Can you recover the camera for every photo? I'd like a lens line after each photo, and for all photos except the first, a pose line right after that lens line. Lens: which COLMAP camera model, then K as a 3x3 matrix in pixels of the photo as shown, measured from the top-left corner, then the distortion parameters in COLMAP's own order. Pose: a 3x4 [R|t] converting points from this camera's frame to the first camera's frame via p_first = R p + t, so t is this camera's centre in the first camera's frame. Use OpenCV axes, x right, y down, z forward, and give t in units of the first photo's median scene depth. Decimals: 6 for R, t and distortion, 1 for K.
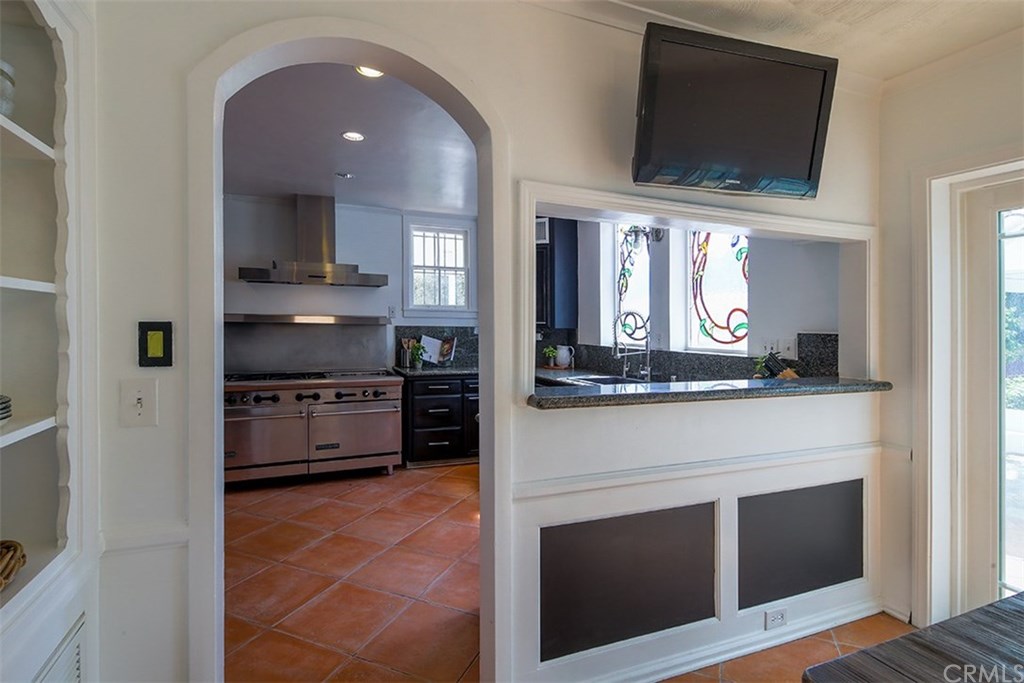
lens RADIAL K [[501.1, 0, 507.5], [0, 501.1, 339.1], [0, 0, 1]] dist [0.004700, -0.003416]
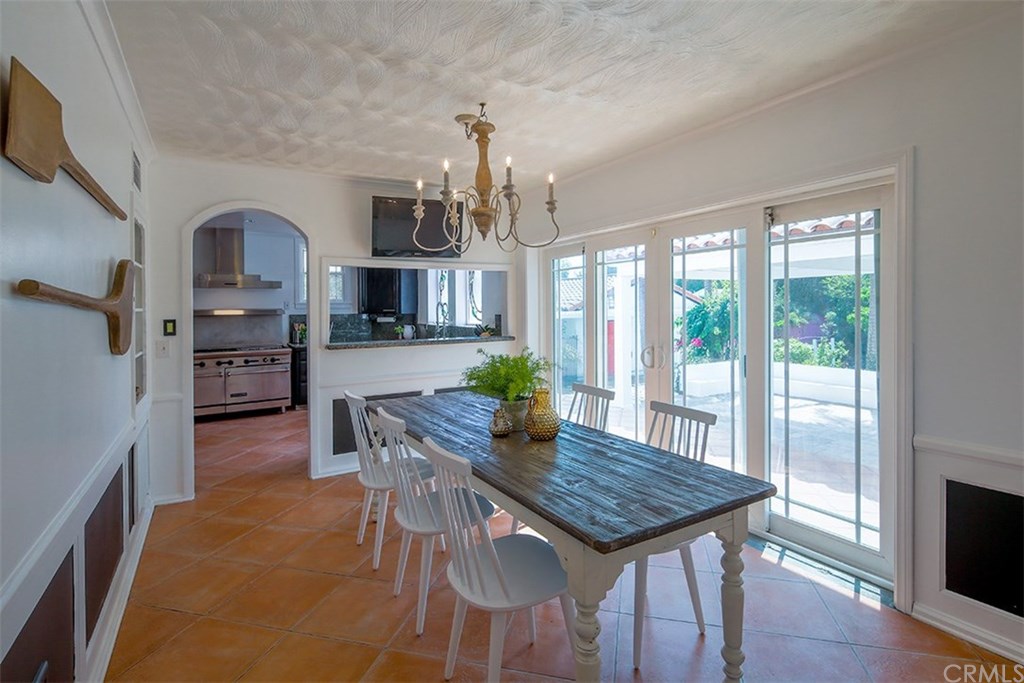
lens RADIAL K [[501.1, 0, 521.7], [0, 501.1, 298.9], [0, 0, 1]] dist [0.004700, -0.003416]
pose [[0.985570, -0.018937, 0.168203, 0.229636], [0.026202, 0.998812, -0.041077, 0.005322], [-0.167226, 0.044892, 0.984896, -0.636307]]
